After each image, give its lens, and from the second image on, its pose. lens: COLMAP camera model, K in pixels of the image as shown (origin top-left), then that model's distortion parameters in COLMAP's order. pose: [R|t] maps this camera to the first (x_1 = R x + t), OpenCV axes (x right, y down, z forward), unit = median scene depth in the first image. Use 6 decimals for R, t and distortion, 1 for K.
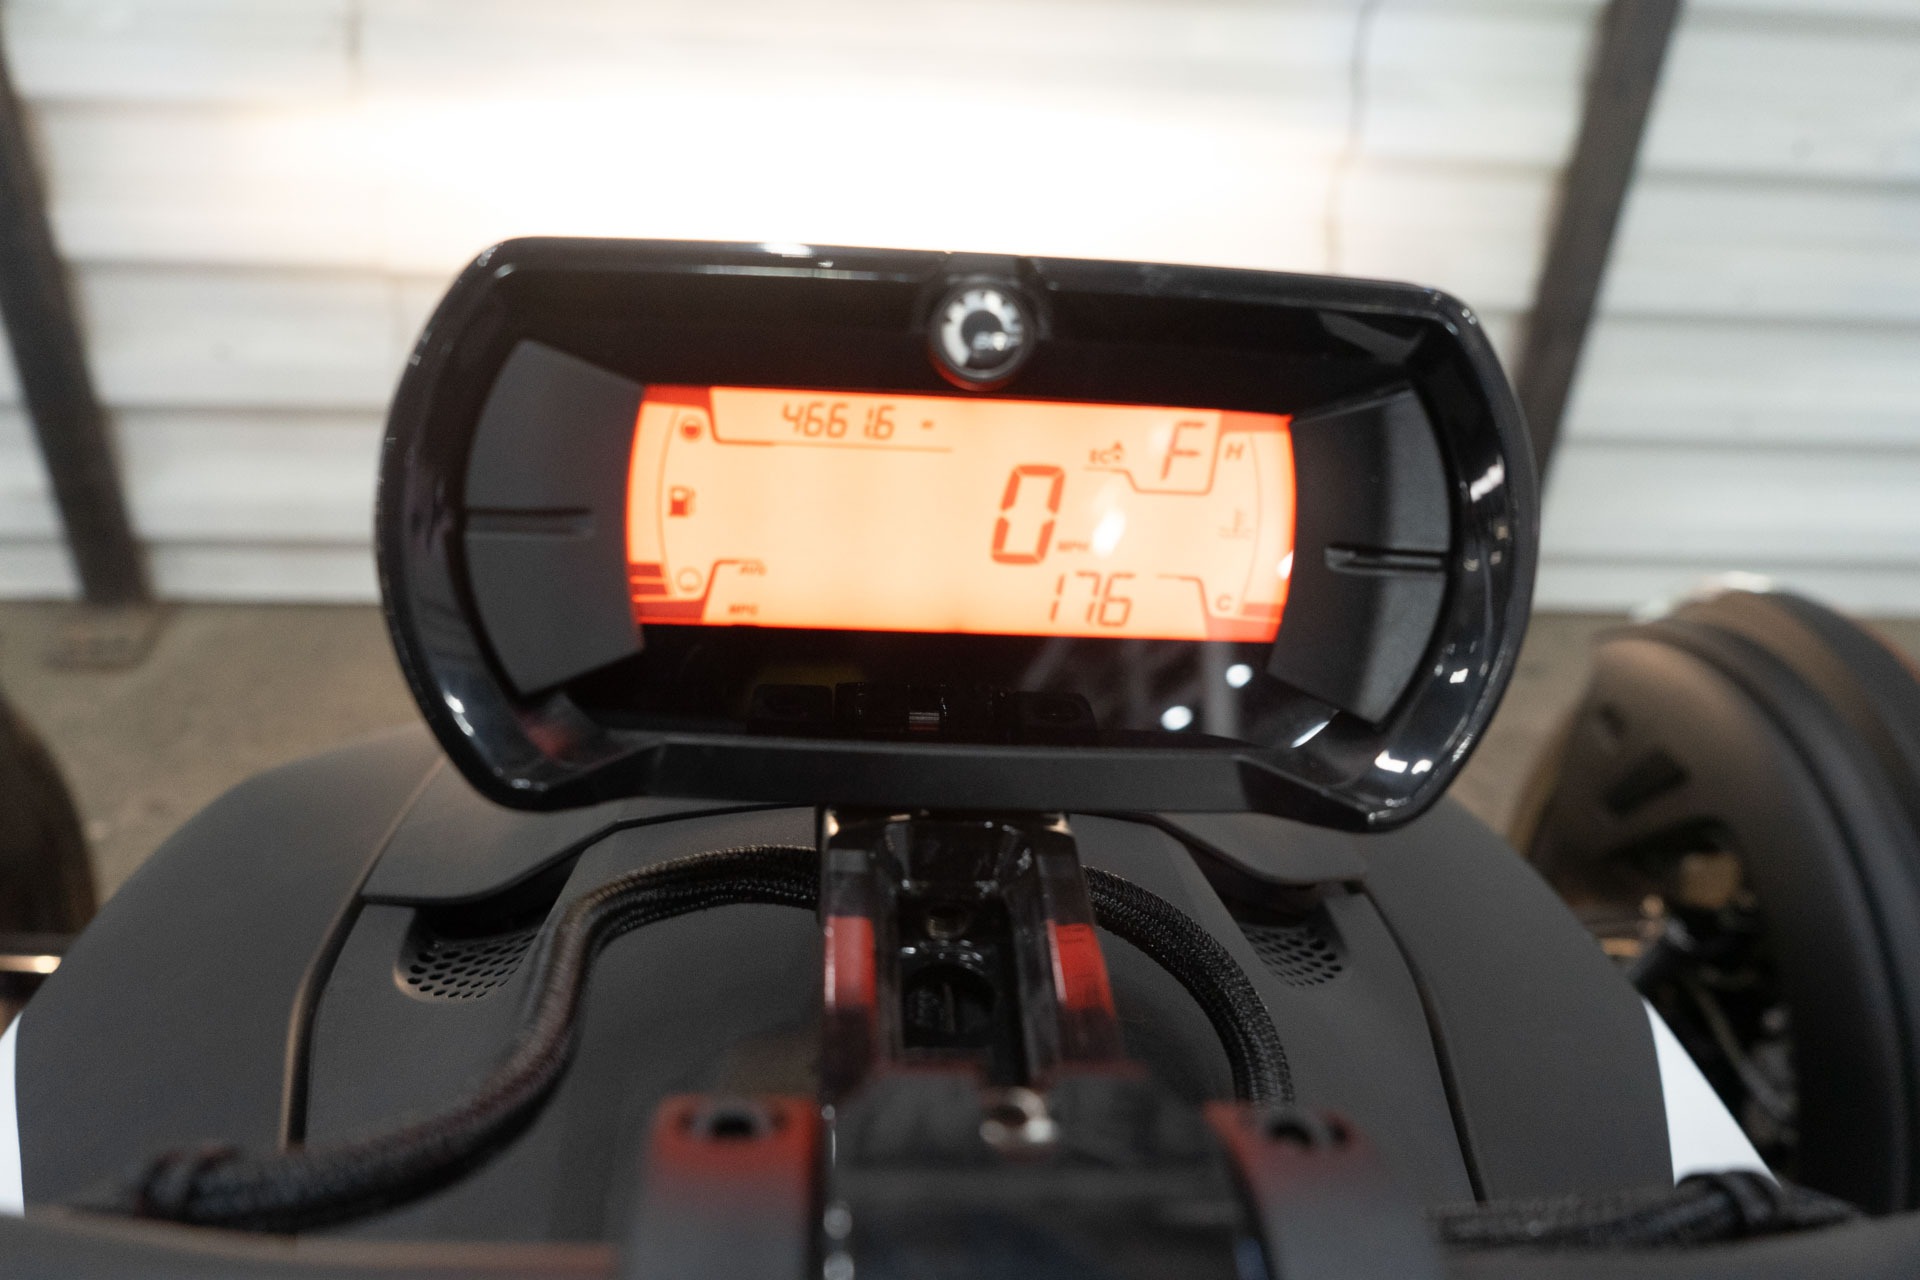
lens RADIAL K [[1550.5, 0, 957.8], [0, 1550.5, 639.2], [0, 0, 1]] dist [0.000237, 0.004875]
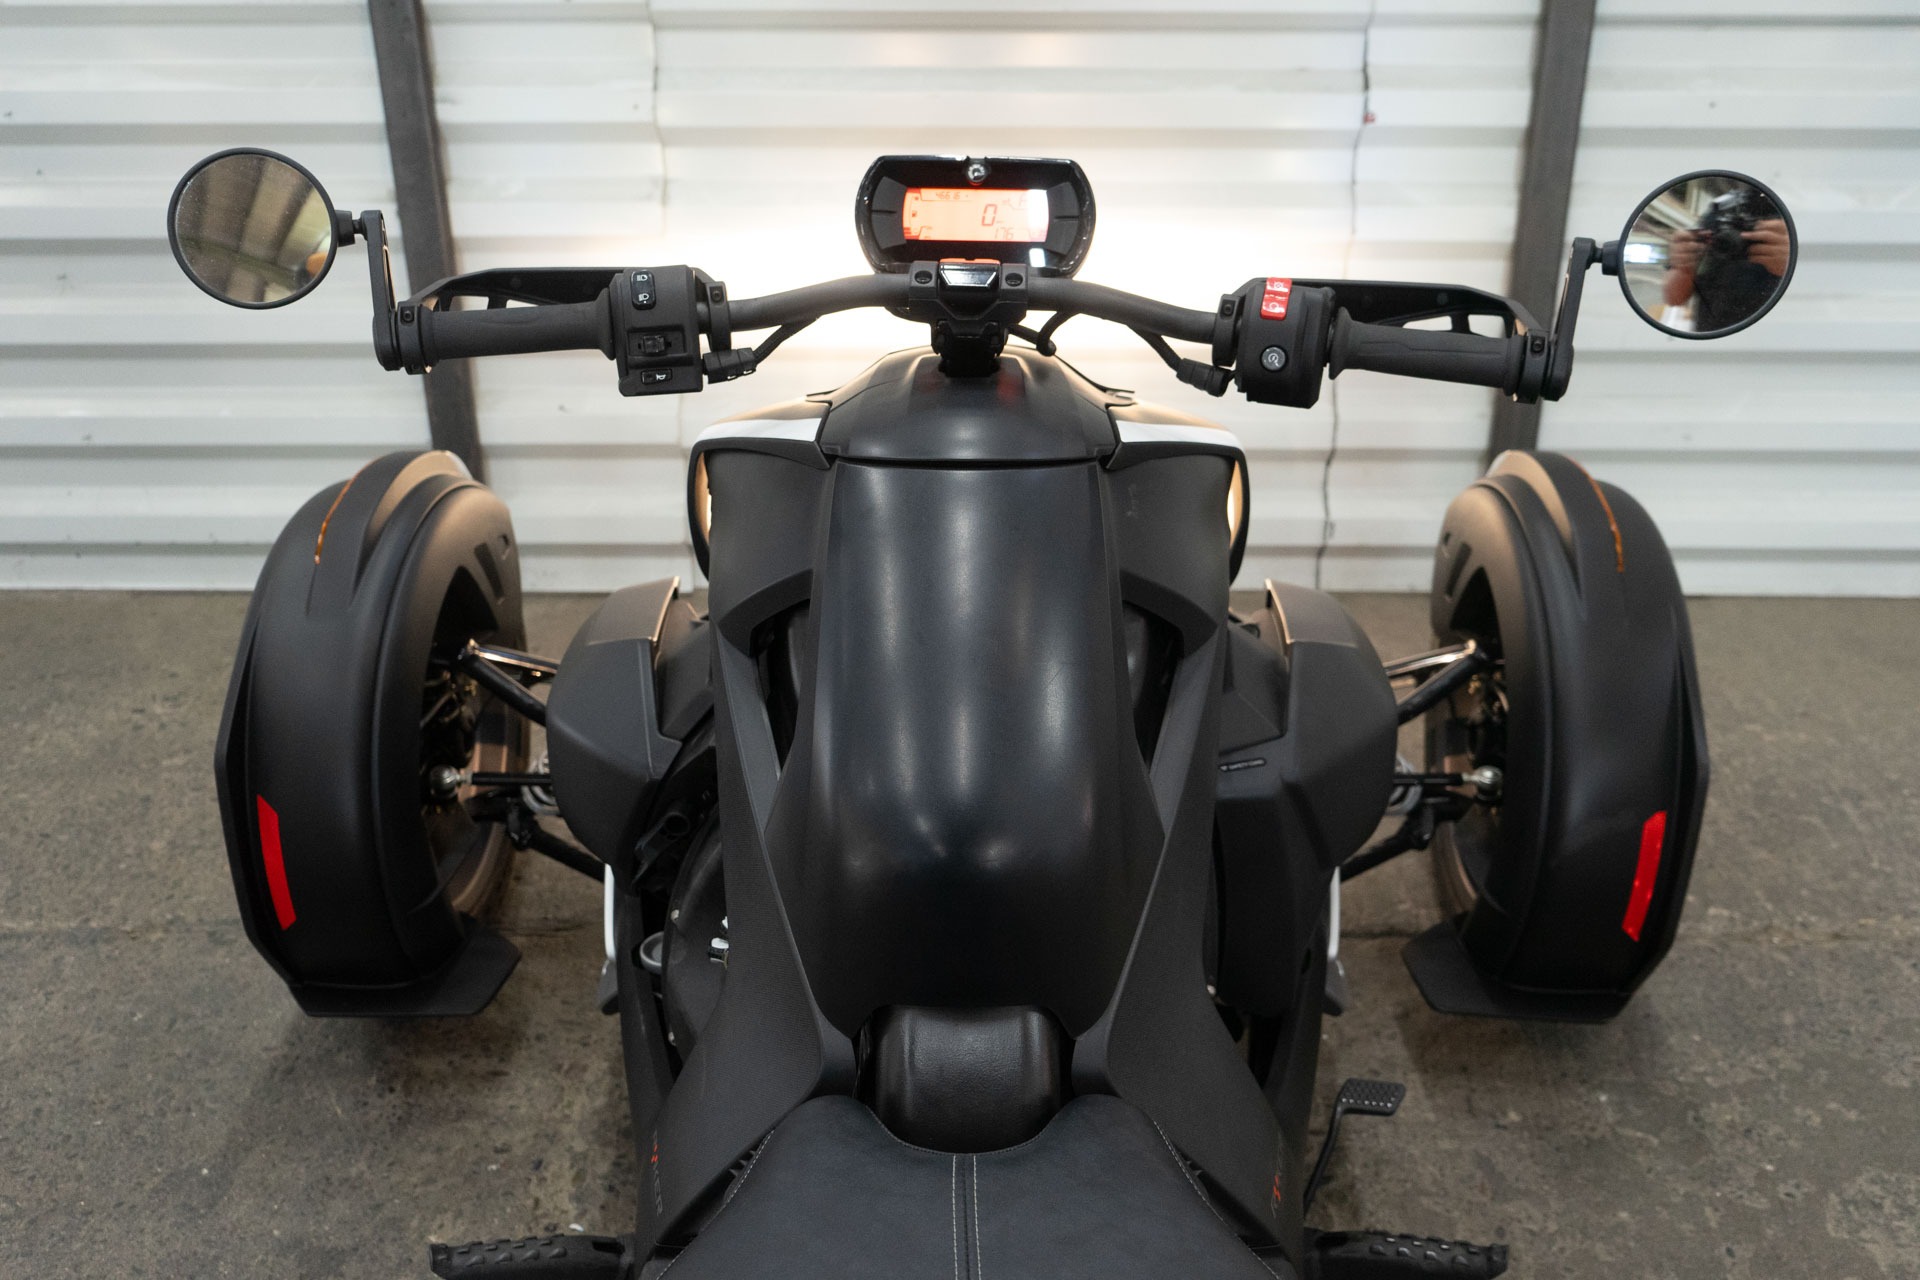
lens RADIAL K [[1768.5, 0, 959.6], [0, 1768.5, 642.5], [0, 0, 1]] dist [-0.004073, 0.000000]
pose [[0.993573, -0.015368, -0.112149, 0.531174], [-0.000608, 0.990002, -0.141052, 1.931404], [0.113196, 0.140213, 0.983629, -4.019033]]
